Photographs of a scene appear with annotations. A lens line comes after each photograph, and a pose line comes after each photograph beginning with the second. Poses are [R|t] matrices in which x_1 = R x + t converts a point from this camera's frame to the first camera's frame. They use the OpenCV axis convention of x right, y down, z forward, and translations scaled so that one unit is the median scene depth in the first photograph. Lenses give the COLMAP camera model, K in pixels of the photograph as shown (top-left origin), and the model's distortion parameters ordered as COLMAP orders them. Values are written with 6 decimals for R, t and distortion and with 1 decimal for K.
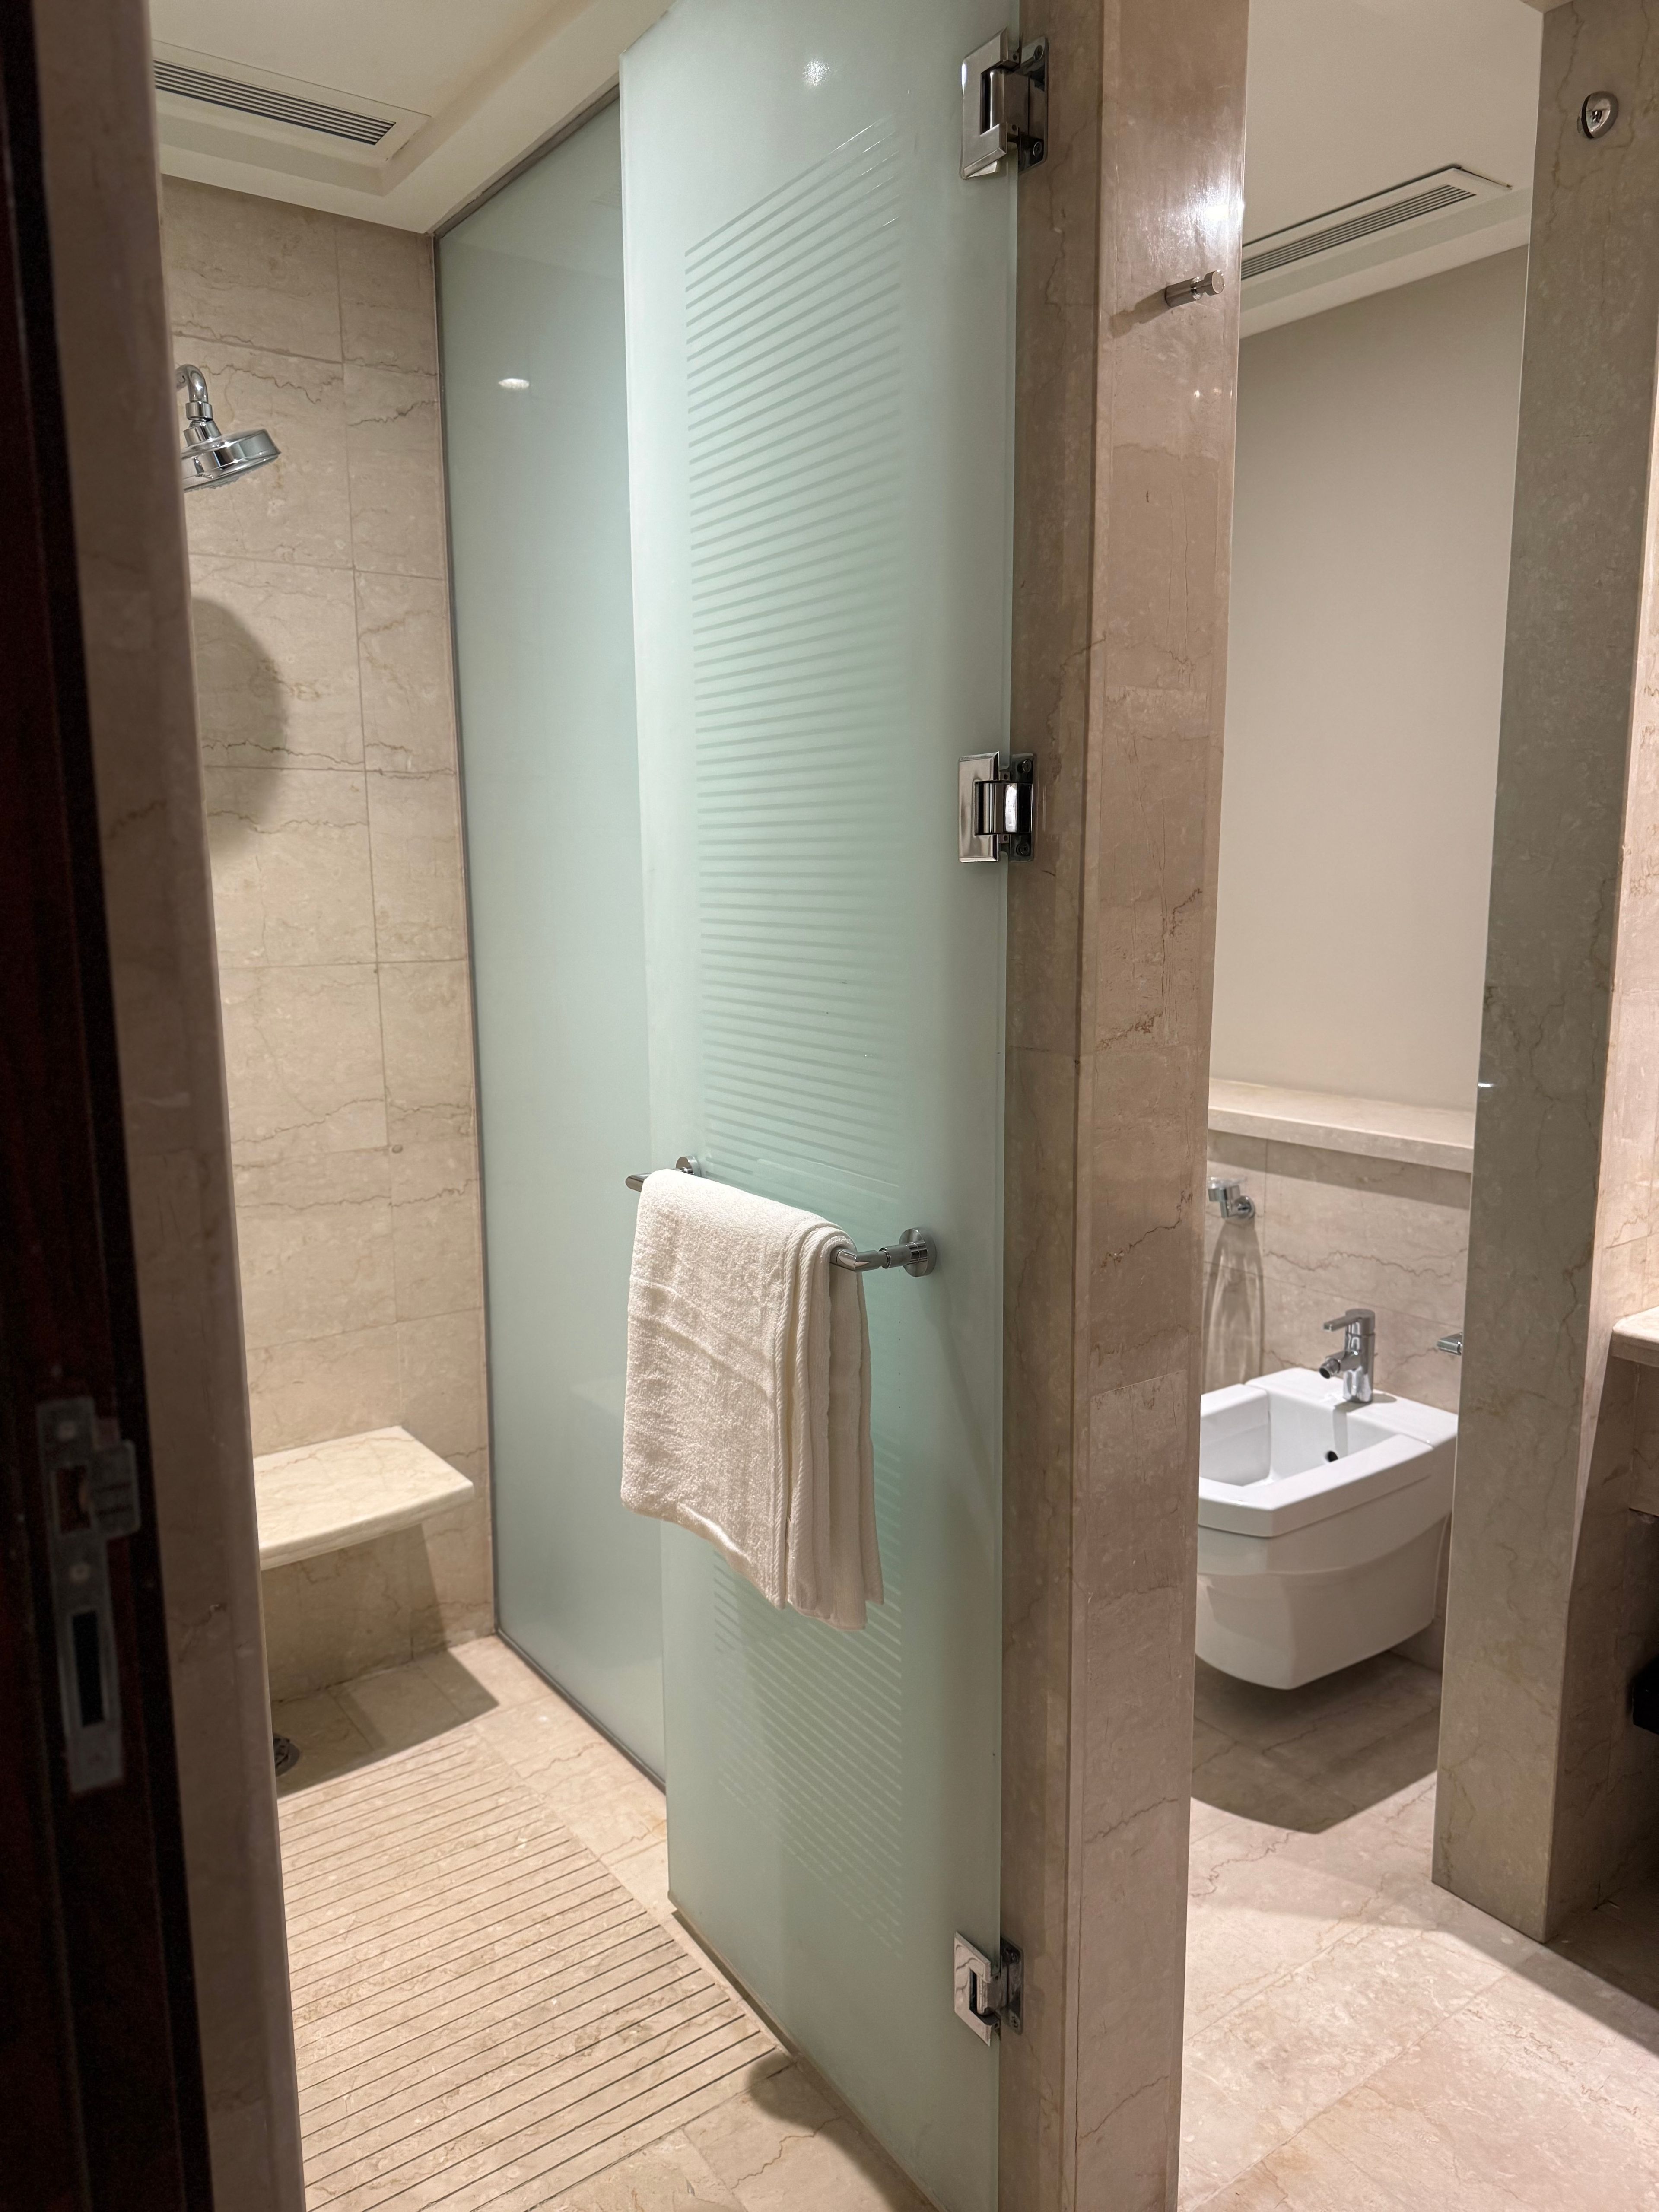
lens RADIAL K [[1564.6, 0, 829.9], [0, 1564.6, 1110.8], [0, 0, 1]] dist [0.009049, -0.011037]
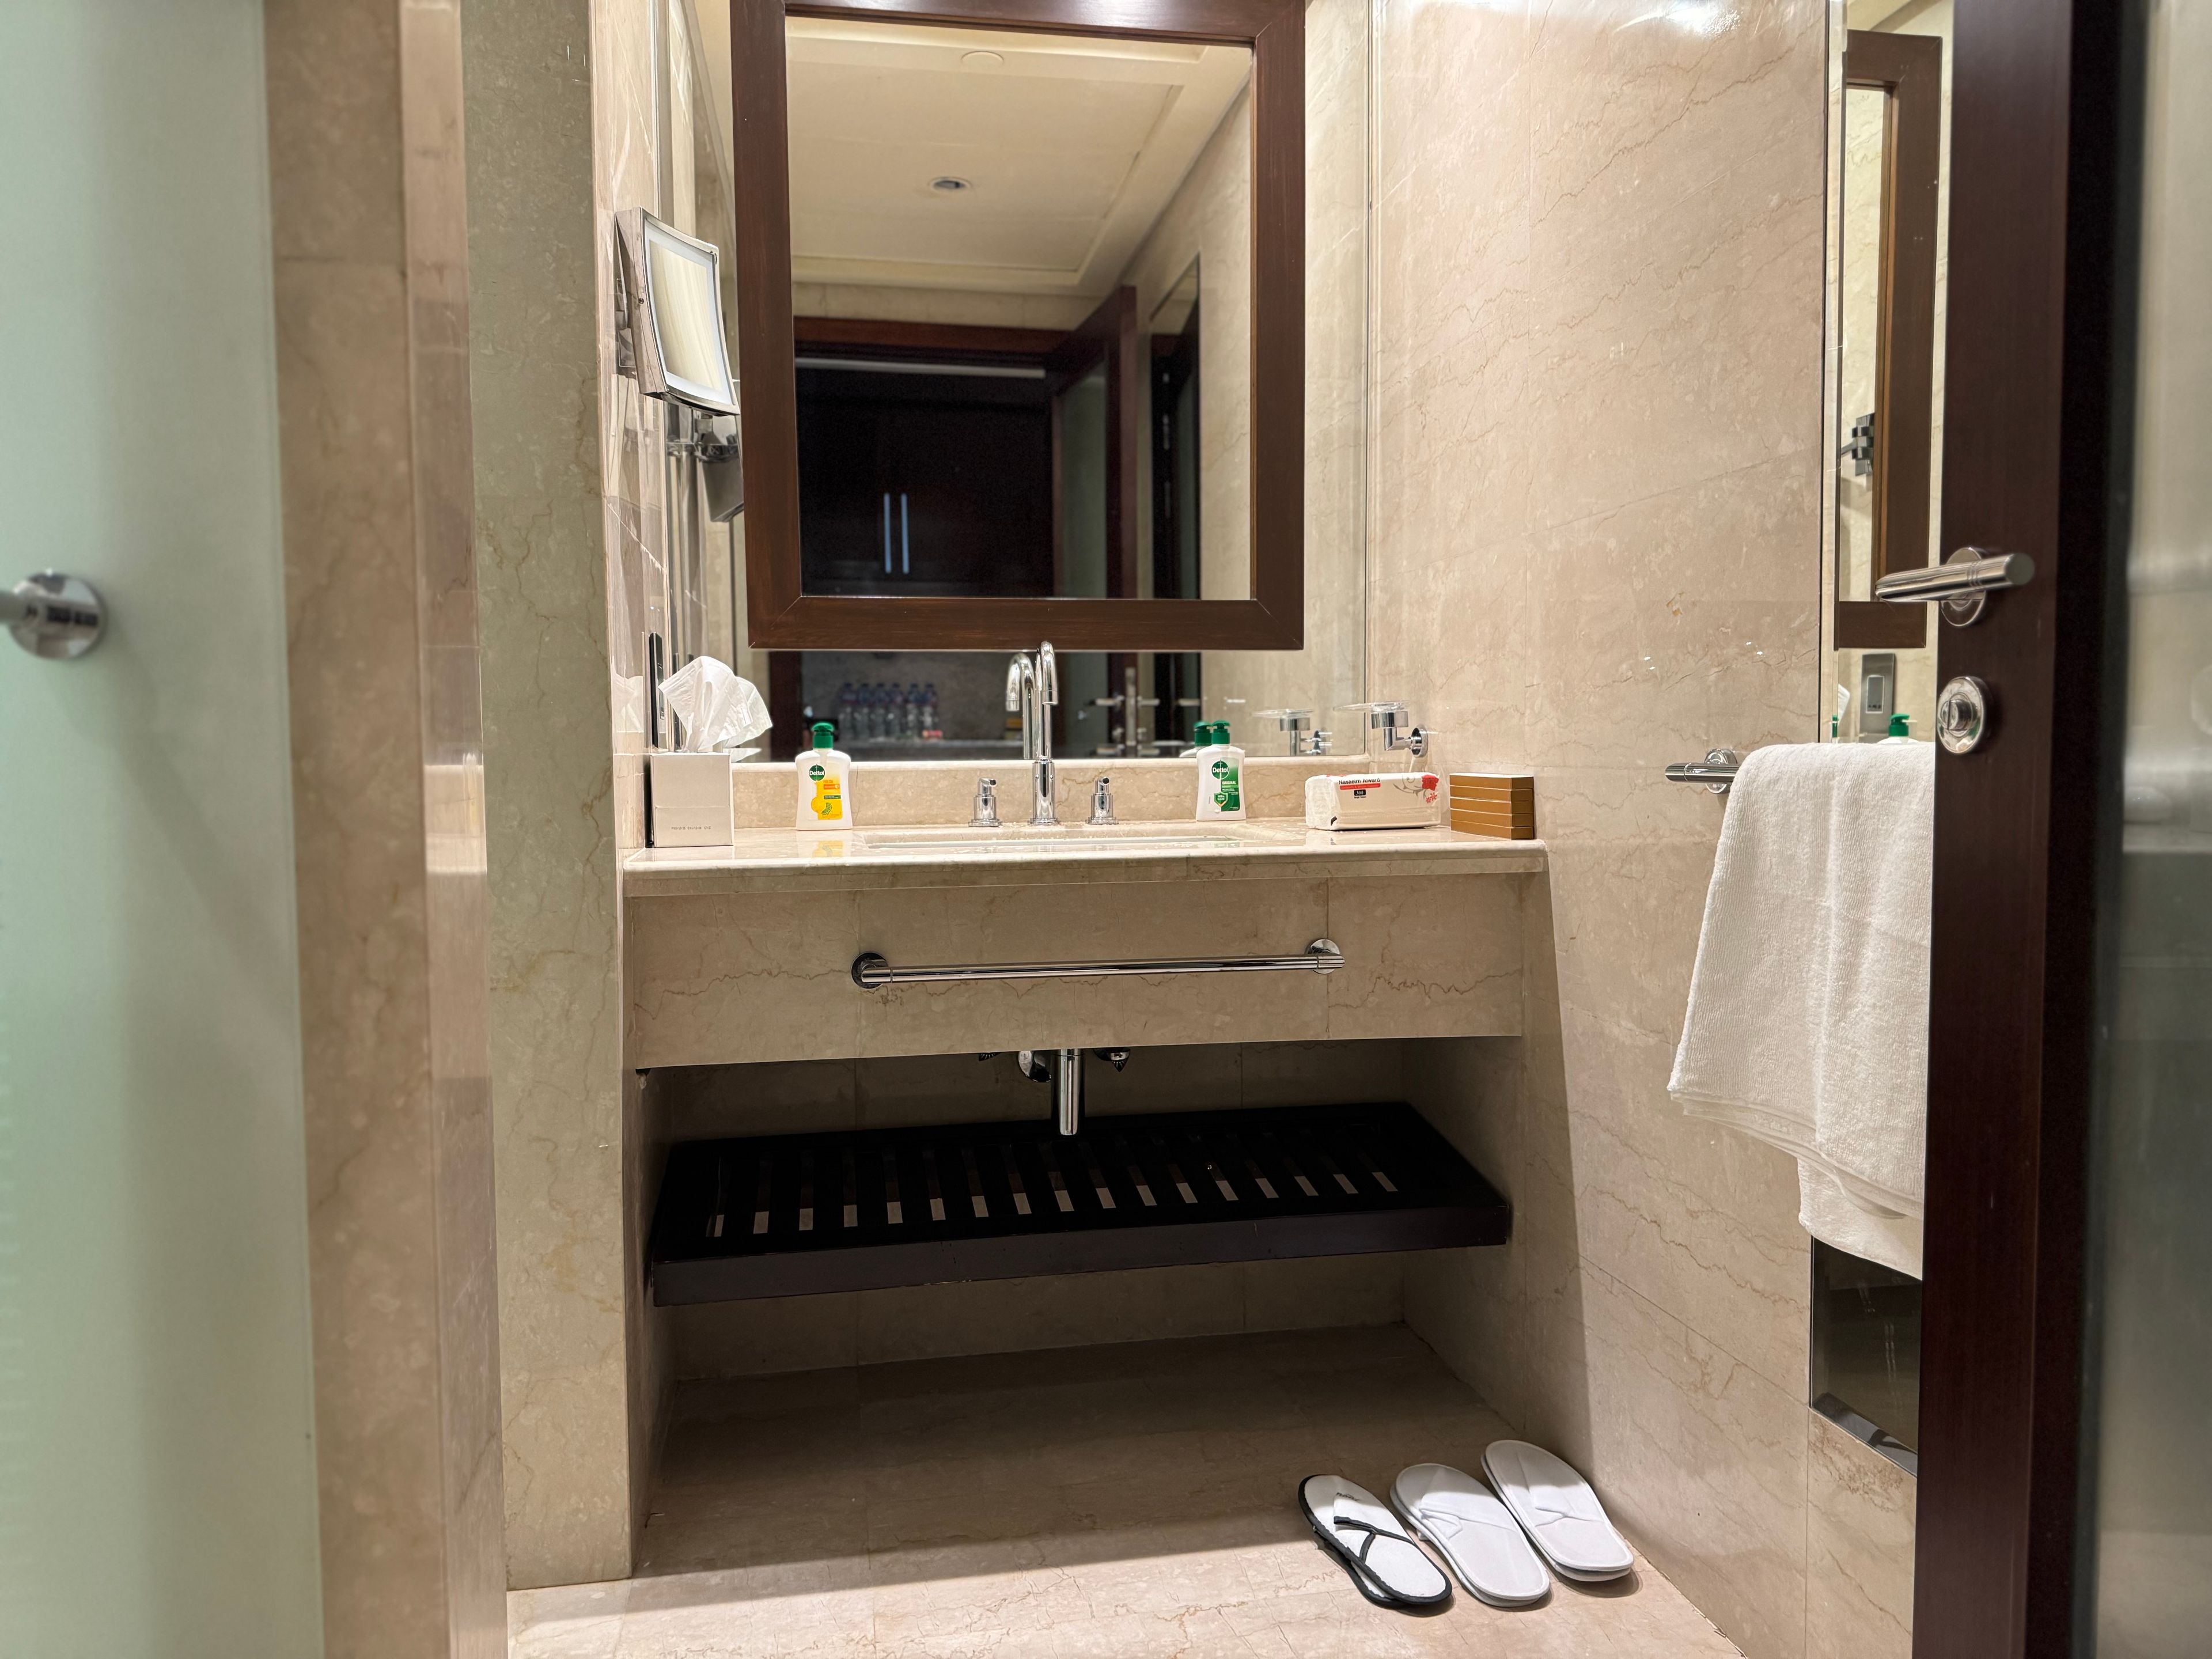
lens RADIAL K [[1564.6, 0, 1100.5], [0, 1564.6, 821.3], [0, 0, 1]] dist [0.009049, -0.011037]
pose [[0.434156, -0.039022, 0.899992, -0.224907], [0.147604, 0.988641, -0.028338, 0.182500], [-0.888663, 0.145146, 0.434984, 0.333261]]
